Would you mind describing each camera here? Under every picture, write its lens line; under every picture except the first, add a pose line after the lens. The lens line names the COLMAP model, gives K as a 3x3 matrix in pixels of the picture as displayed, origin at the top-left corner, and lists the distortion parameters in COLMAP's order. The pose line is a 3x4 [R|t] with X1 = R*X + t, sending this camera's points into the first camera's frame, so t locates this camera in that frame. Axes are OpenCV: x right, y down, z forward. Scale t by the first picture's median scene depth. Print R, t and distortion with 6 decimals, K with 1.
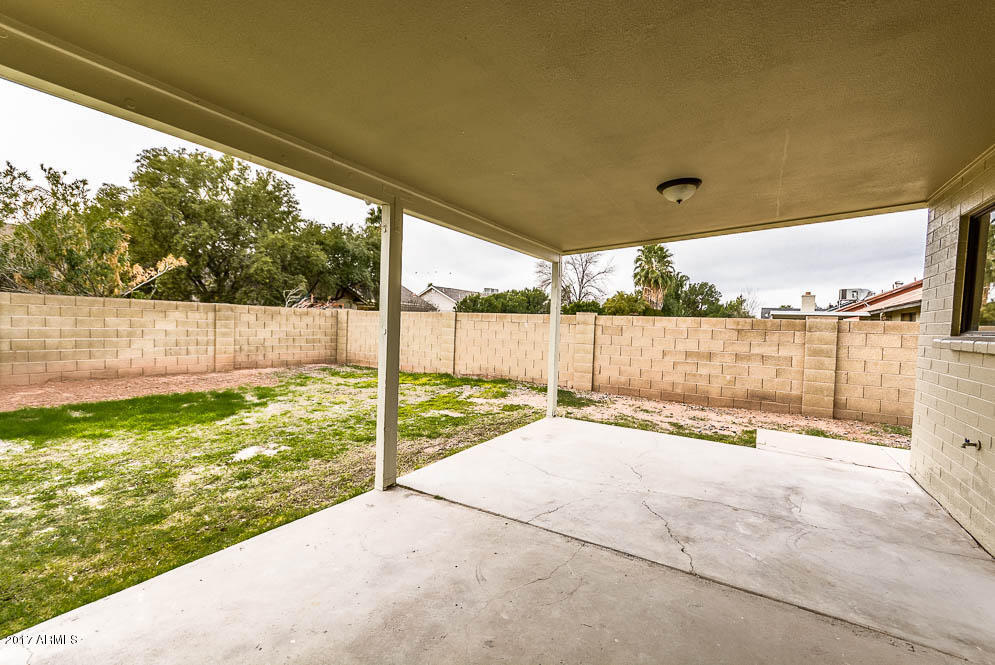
lens RADIAL K [[436.2, 0, 494.9], [0, 436.2, 336.7], [0, 0, 1]] dist [0.009189, -0.000306]
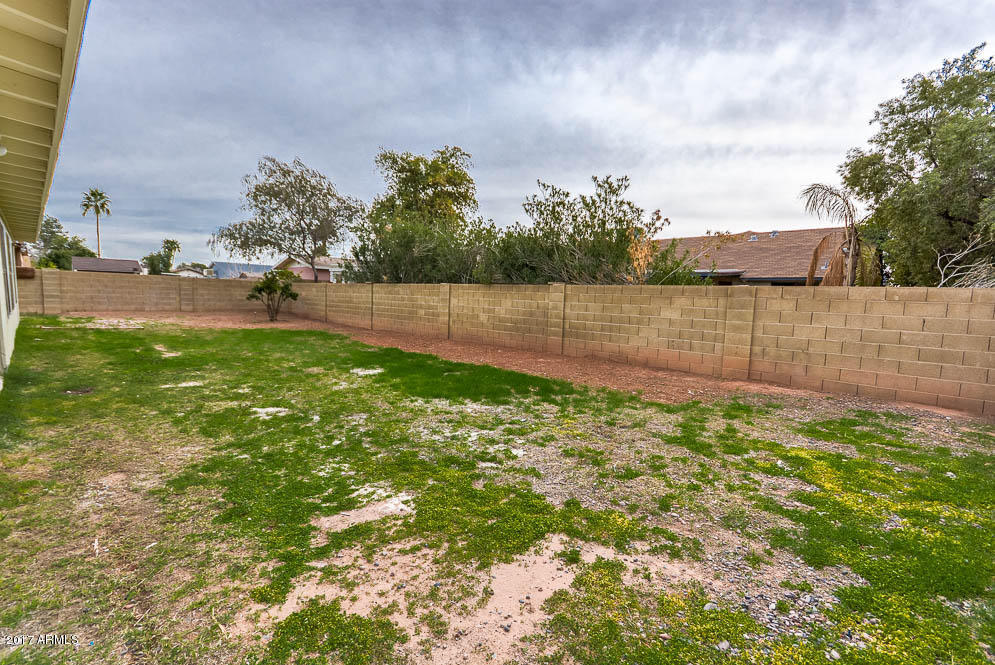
lens RADIAL K [[436.2, 0, 494.9], [0, 436.2, 336.7], [0, 0, 1]] dist [0.009189, -0.000306]
pose [[-0.208486, 0.050946, -0.976698, 0.167954], [-0.068354, 0.995441, 0.066515, -0.012834], [0.975634, 0.080628, -0.204053, 0.776176]]
